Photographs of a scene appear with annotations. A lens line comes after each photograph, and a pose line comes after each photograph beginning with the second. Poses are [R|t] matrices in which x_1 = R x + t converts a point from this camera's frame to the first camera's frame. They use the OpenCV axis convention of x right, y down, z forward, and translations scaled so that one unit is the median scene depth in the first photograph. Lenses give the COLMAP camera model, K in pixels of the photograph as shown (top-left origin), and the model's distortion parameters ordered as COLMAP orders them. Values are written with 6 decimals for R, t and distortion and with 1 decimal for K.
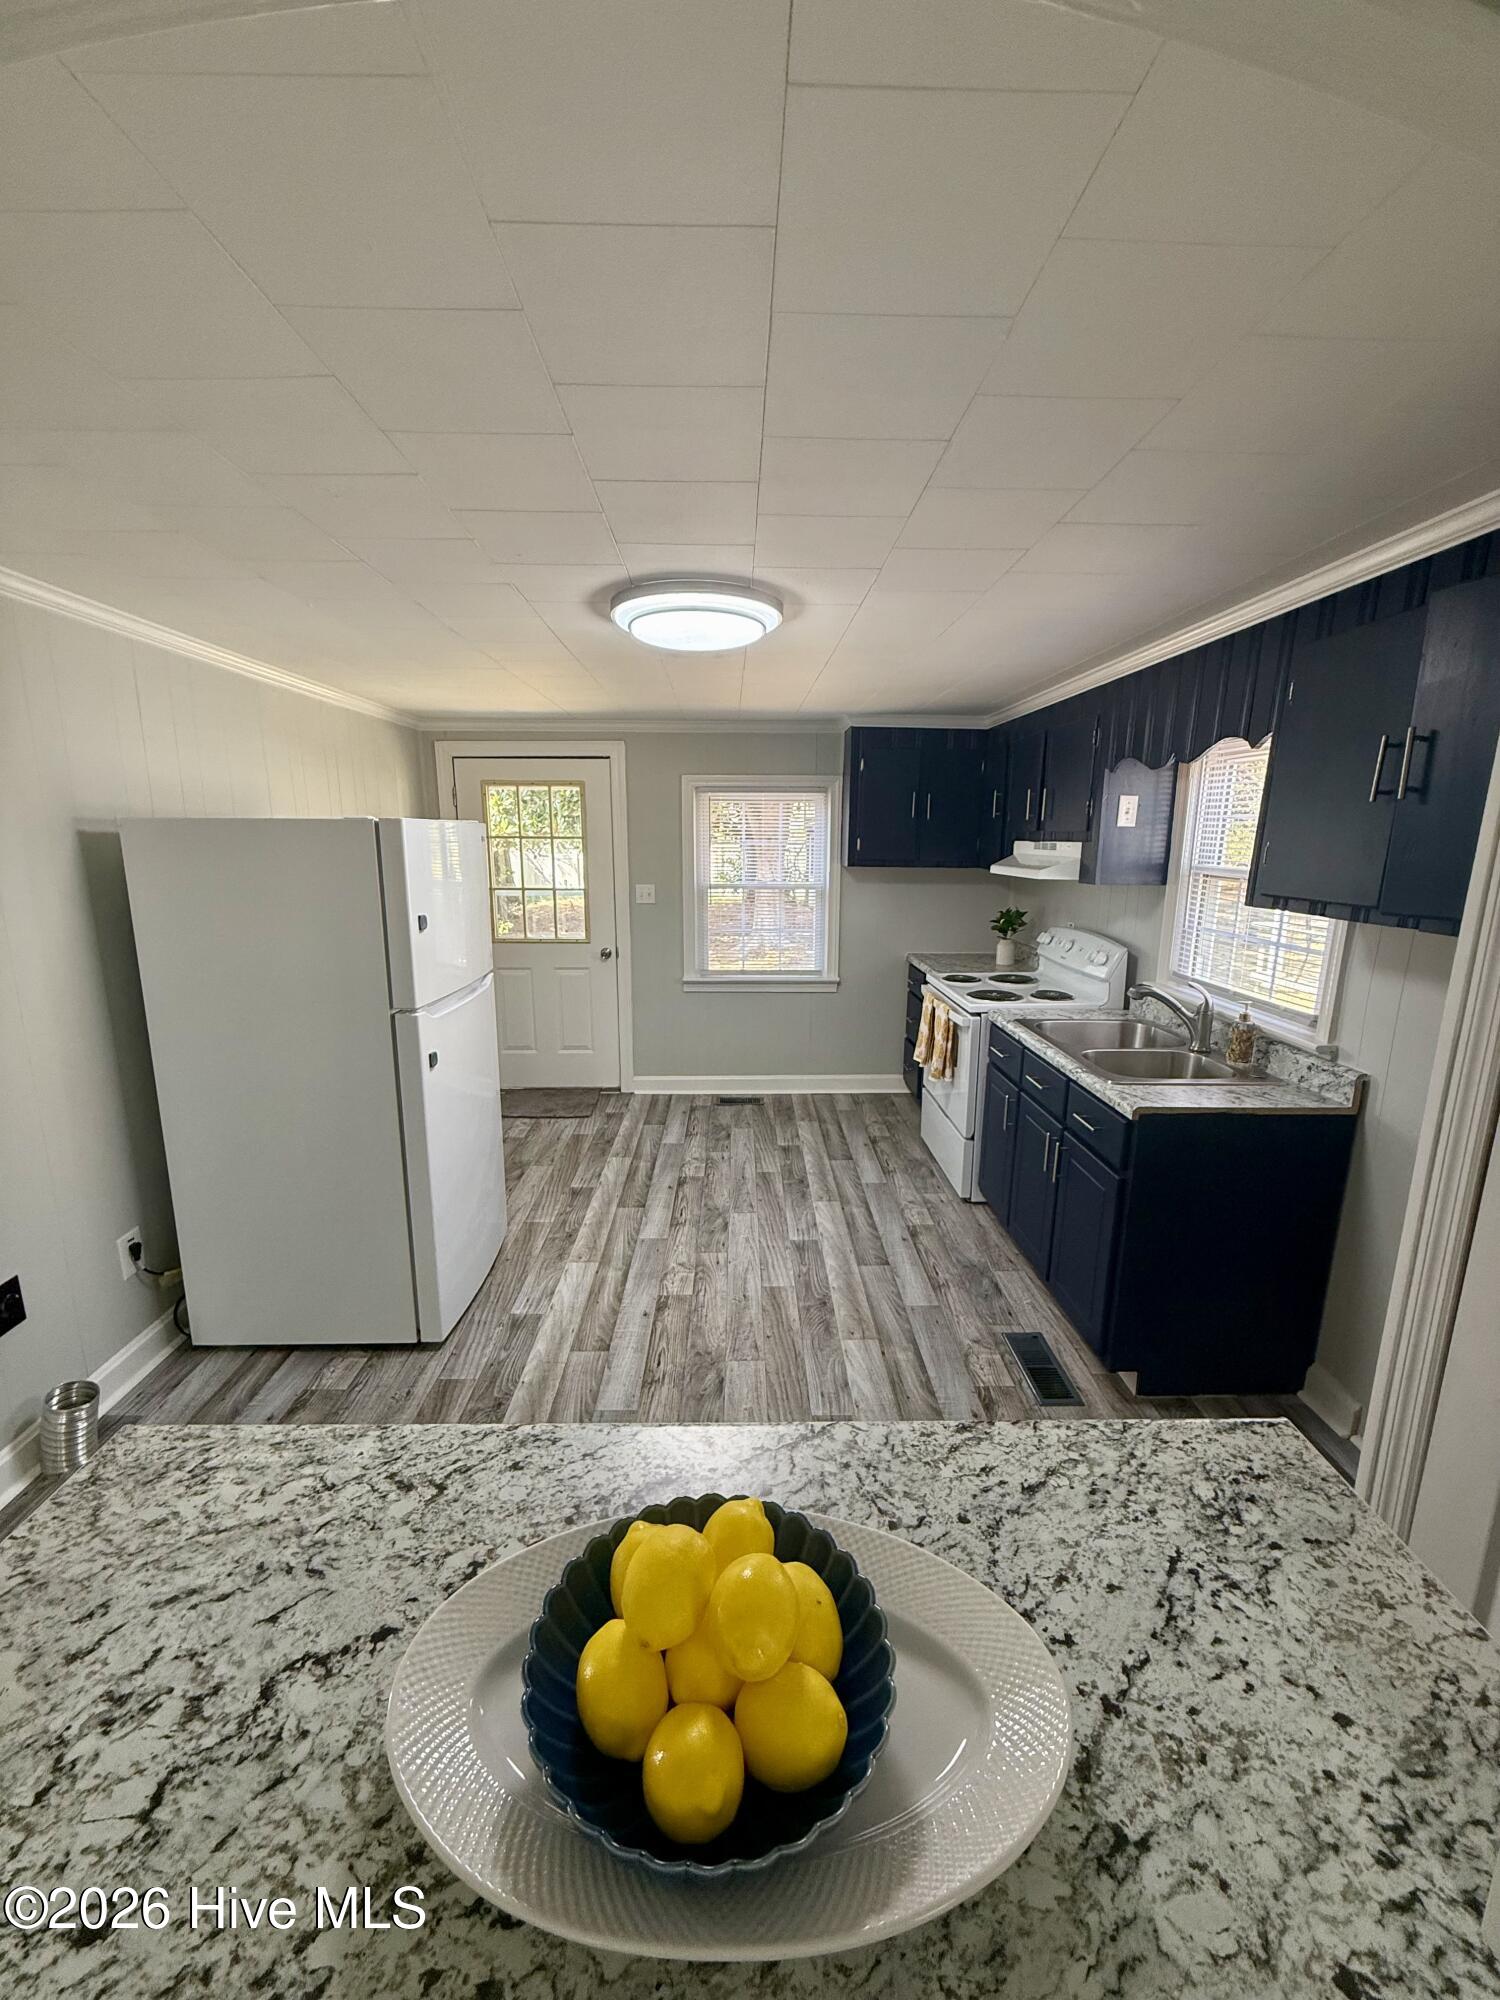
lens RADIAL K [[796.0, 0, 750.0], [0, 796.0, 1000.0], [0, 0, 1]] dist [-0.000629, 0.000200]
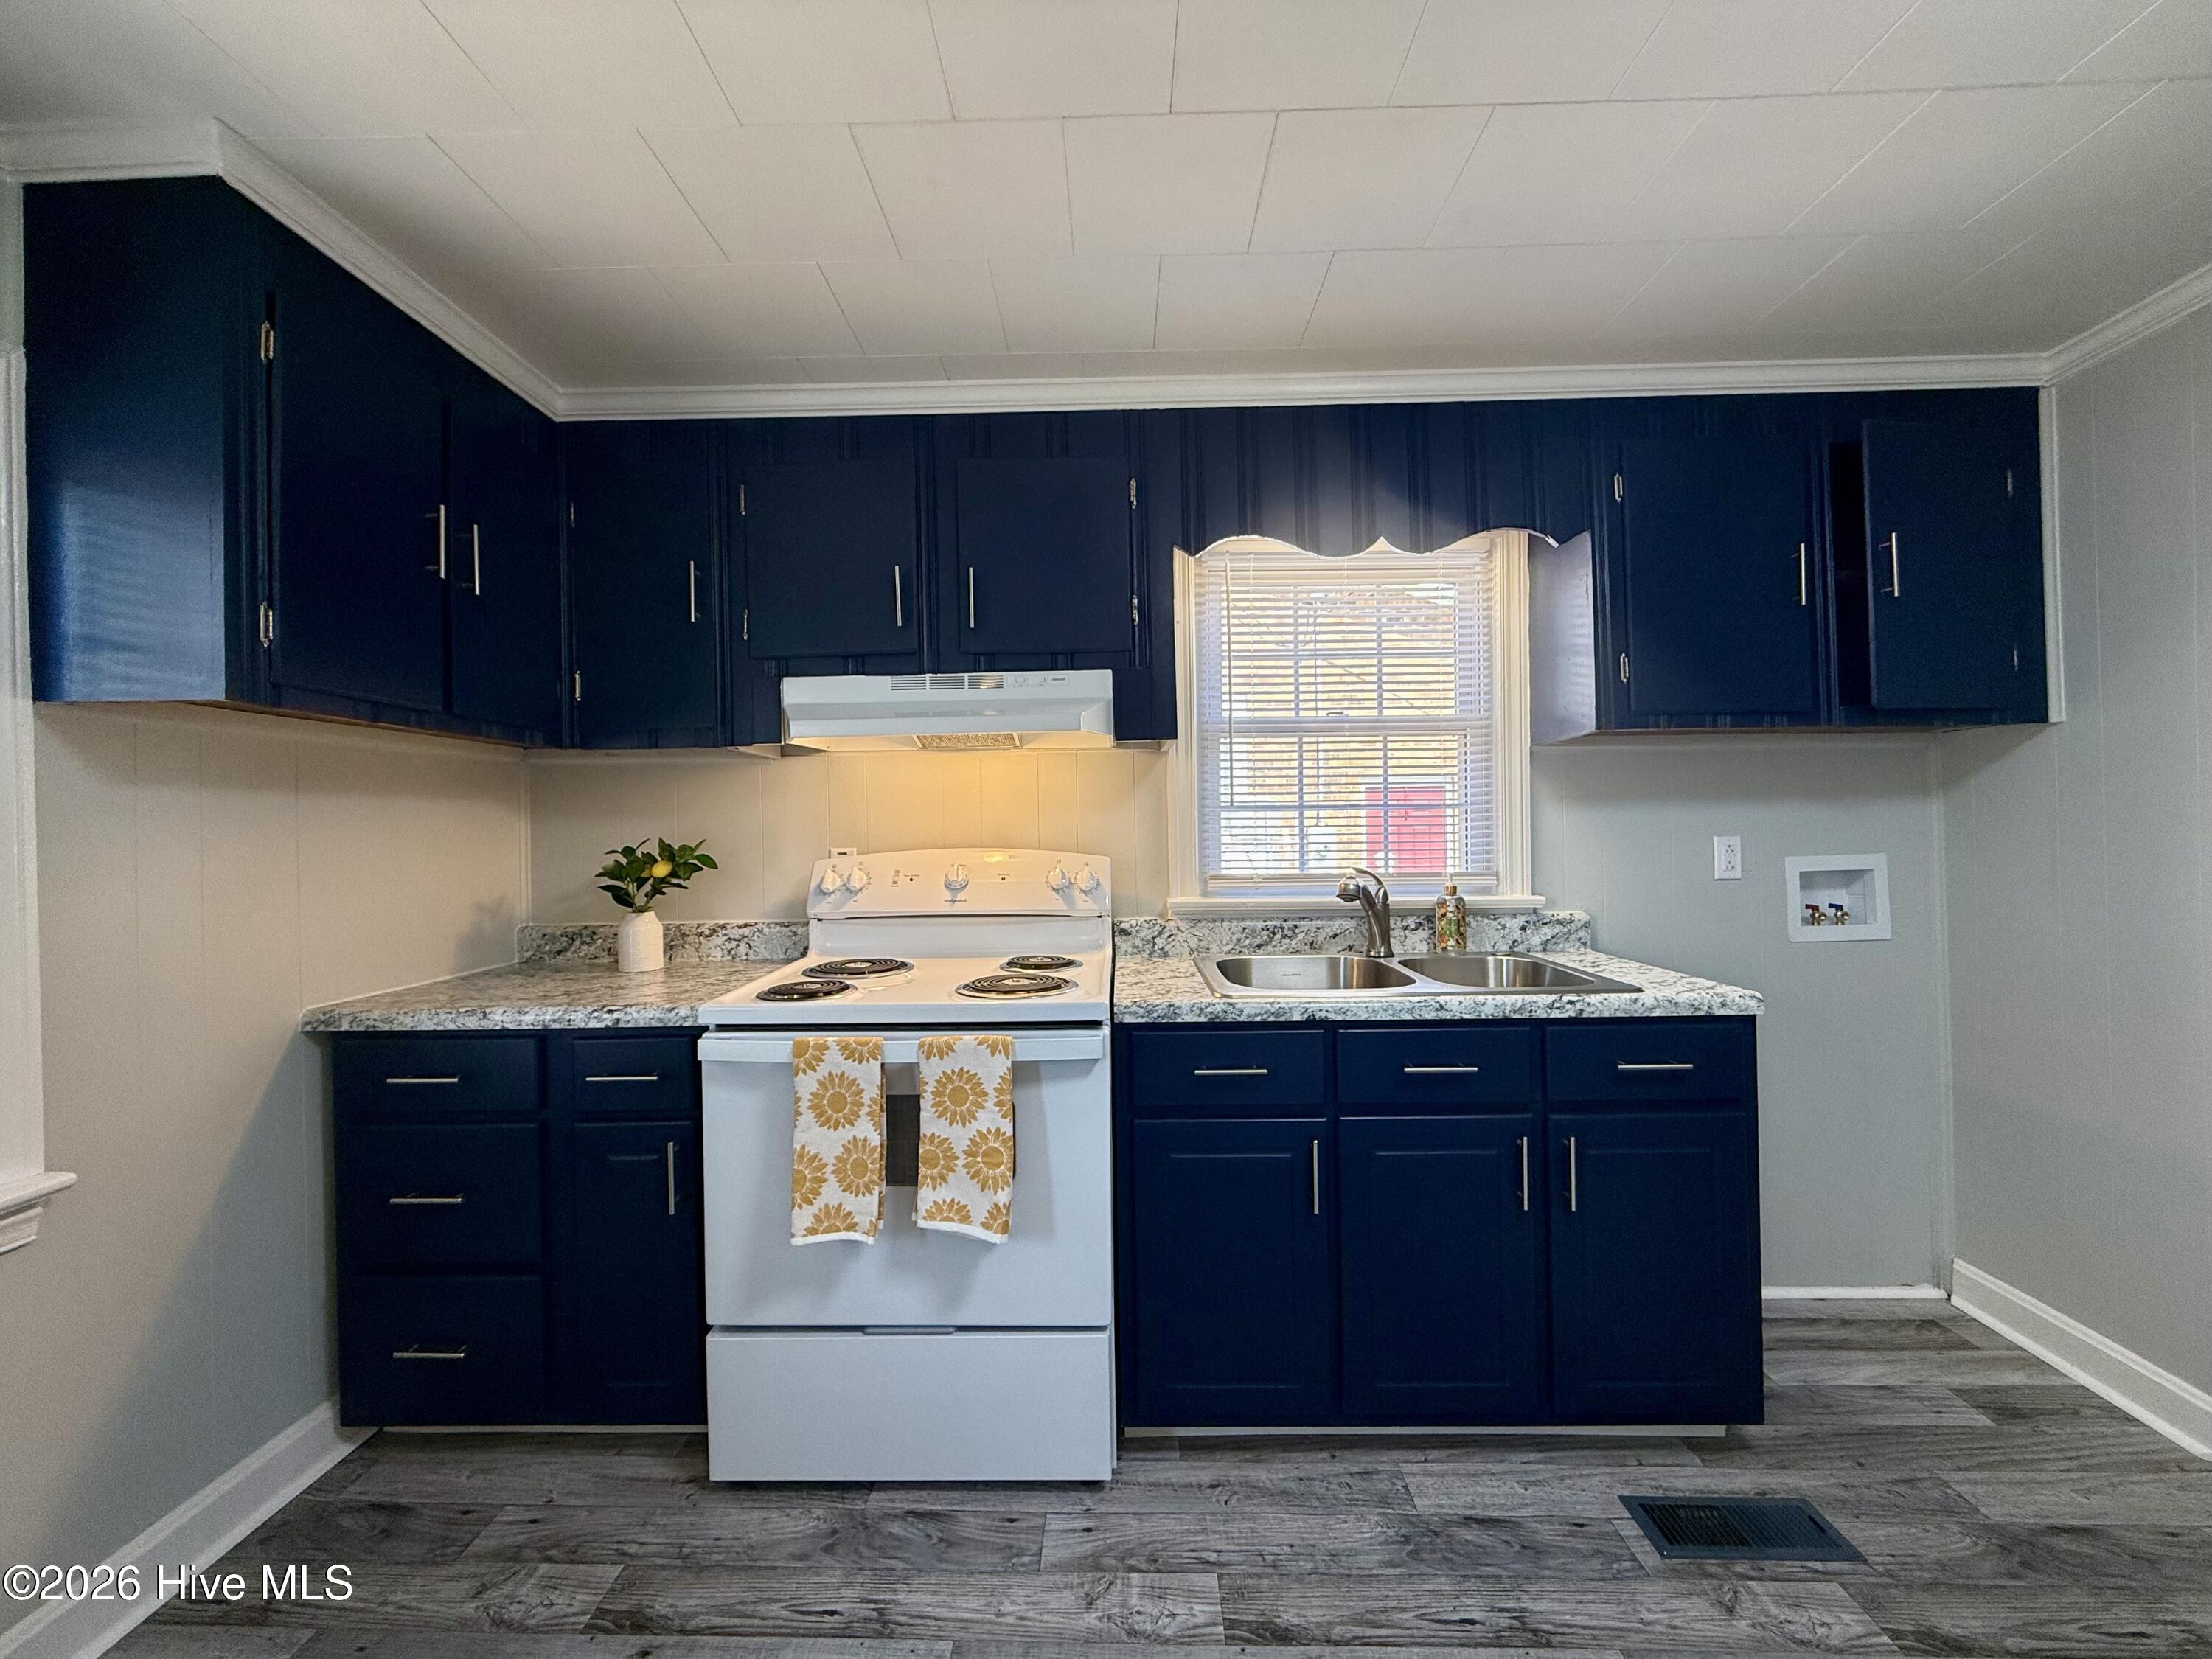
lens RADIAL K [[881.0, 0, 1102.4], [0, 881.0, 828.7], [0, 0, 1]] dist [-0.000248, -0.000263]
pose [[0.045315, -0.009492, 0.998928, -0.161898], [0.221741, 0.975105, -0.000794, -0.069731], [-0.974052, 0.221540, 0.046291, 0.782539]]
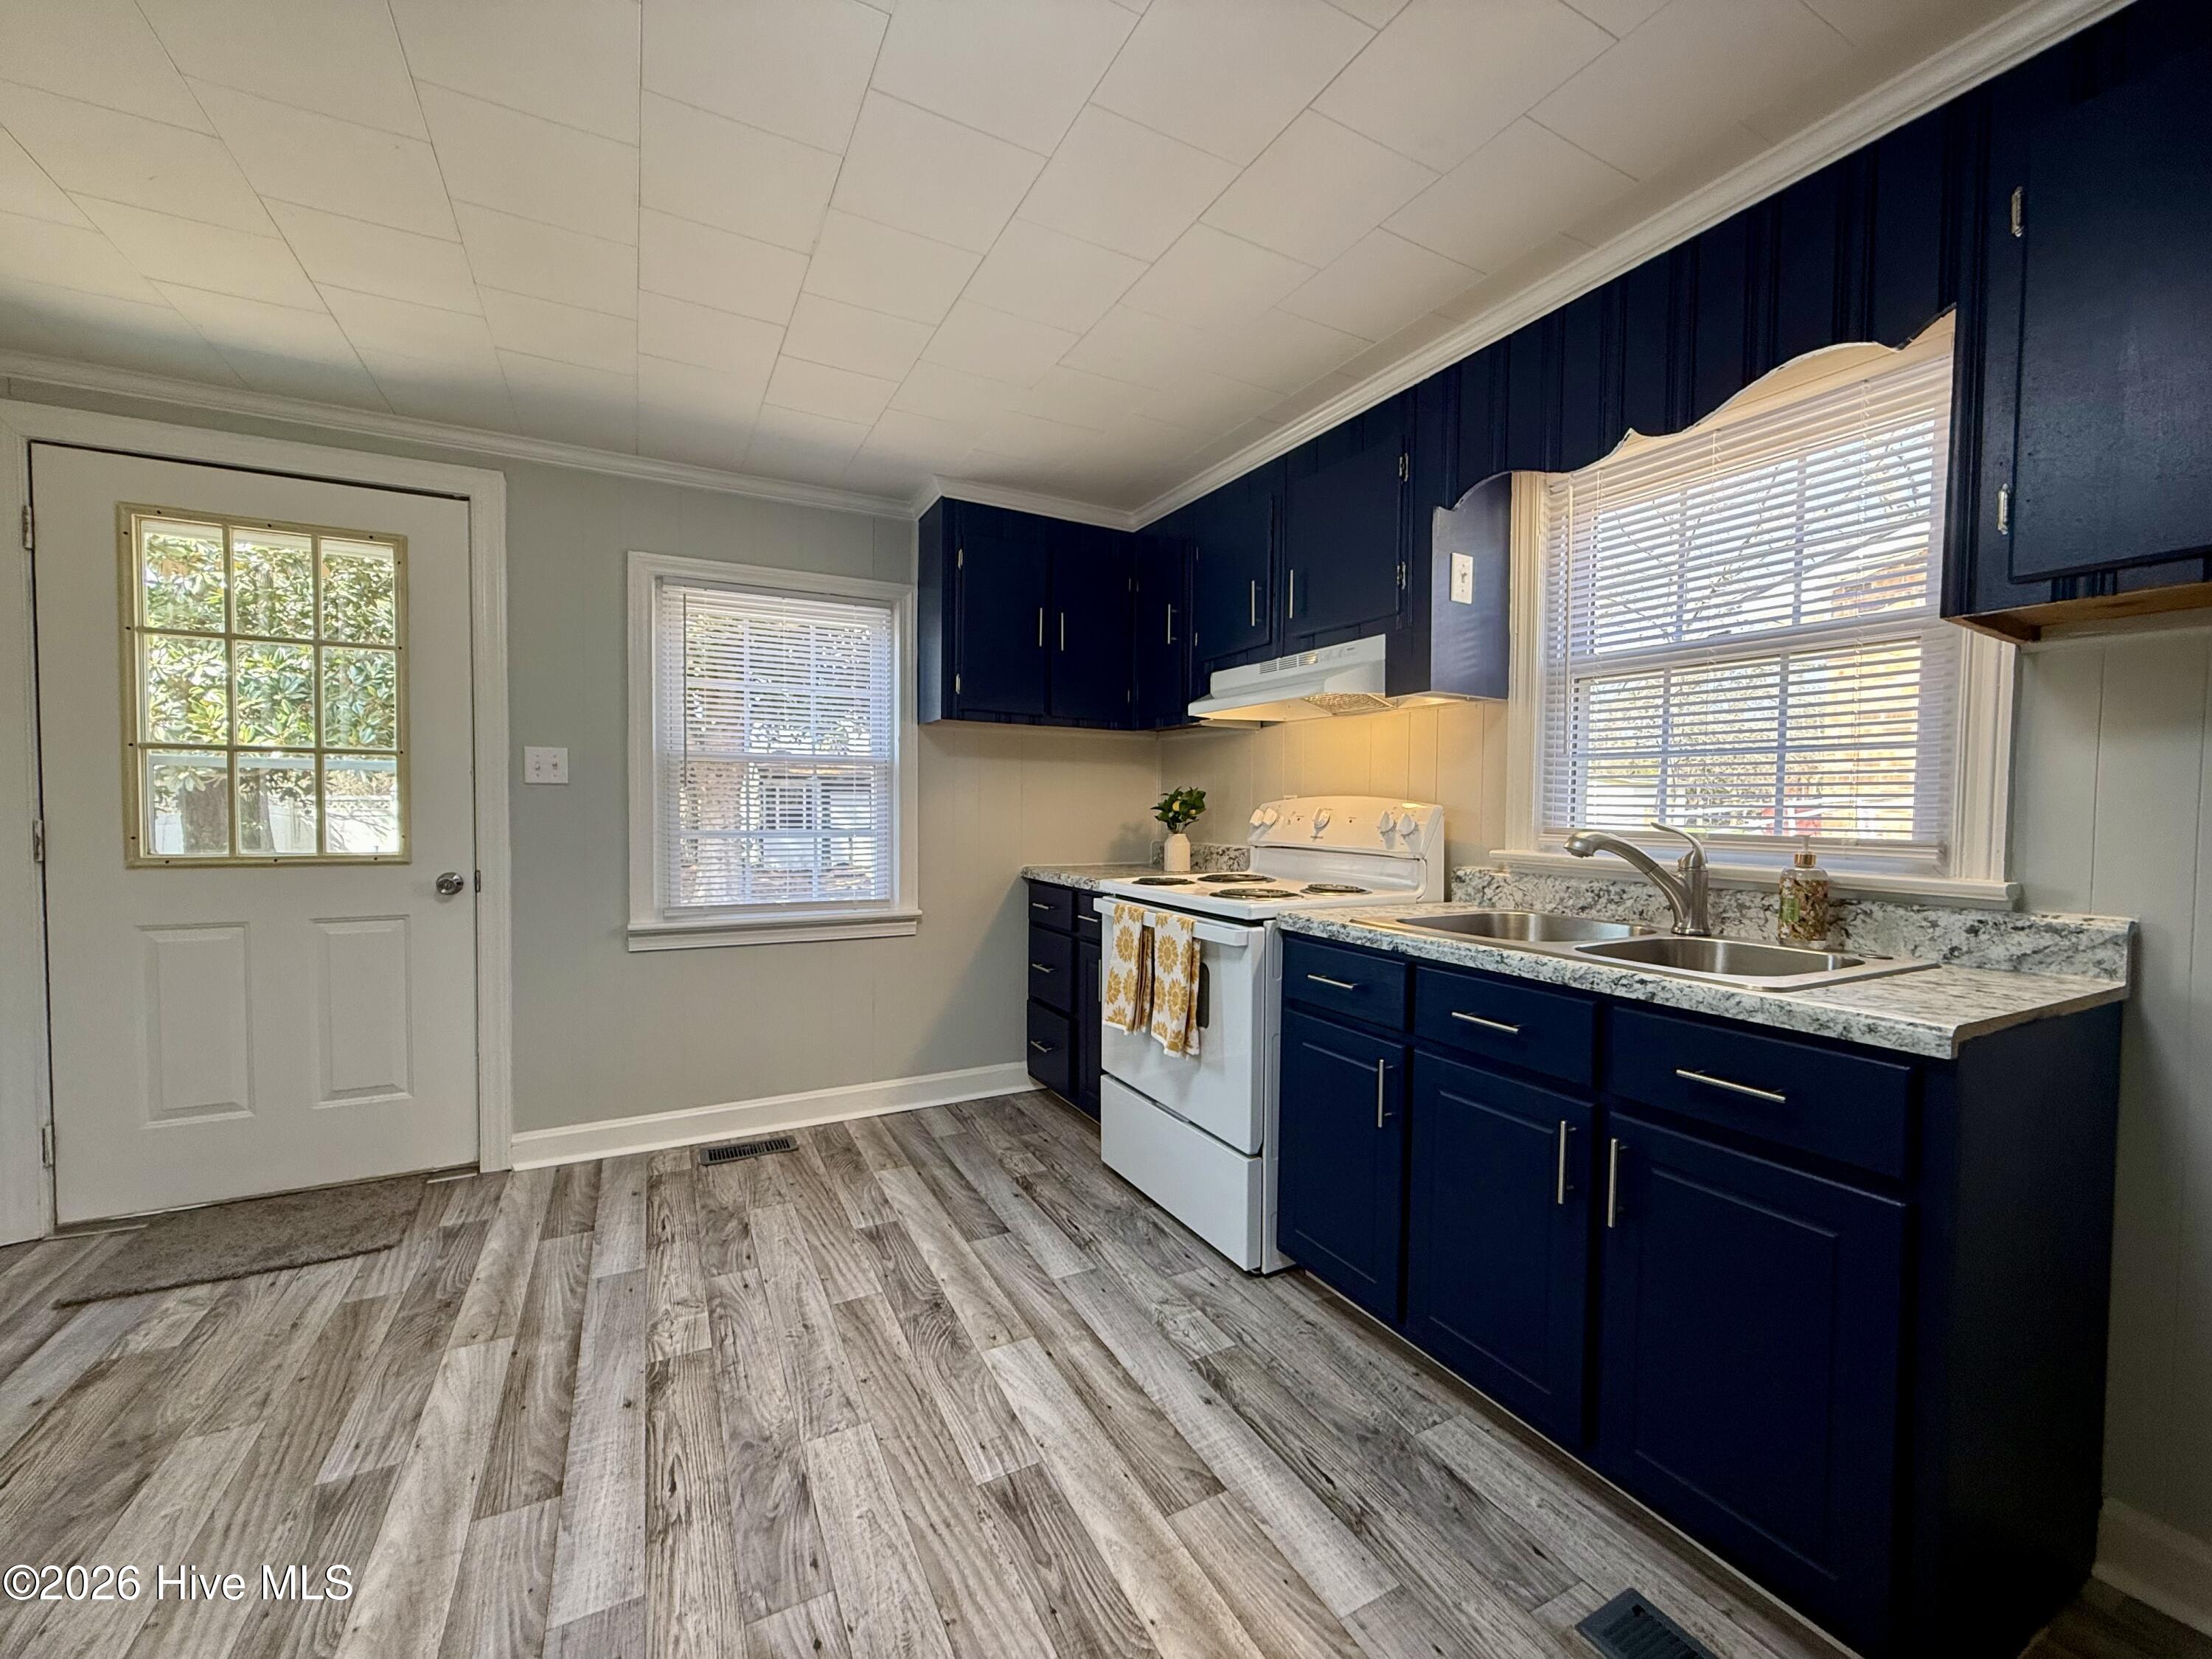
lens RADIAL K [[881.0, 0, 1102.4], [0, 881.0, 828.7], [0, 0, 1]] dist [-0.000248, -0.000263]
pose [[0.894944, -0.009279, 0.446082, -0.074202], [0.087505, 0.984018, -0.155086, 0.032343], [-0.437514, 0.177827, 0.881453, 0.399418]]
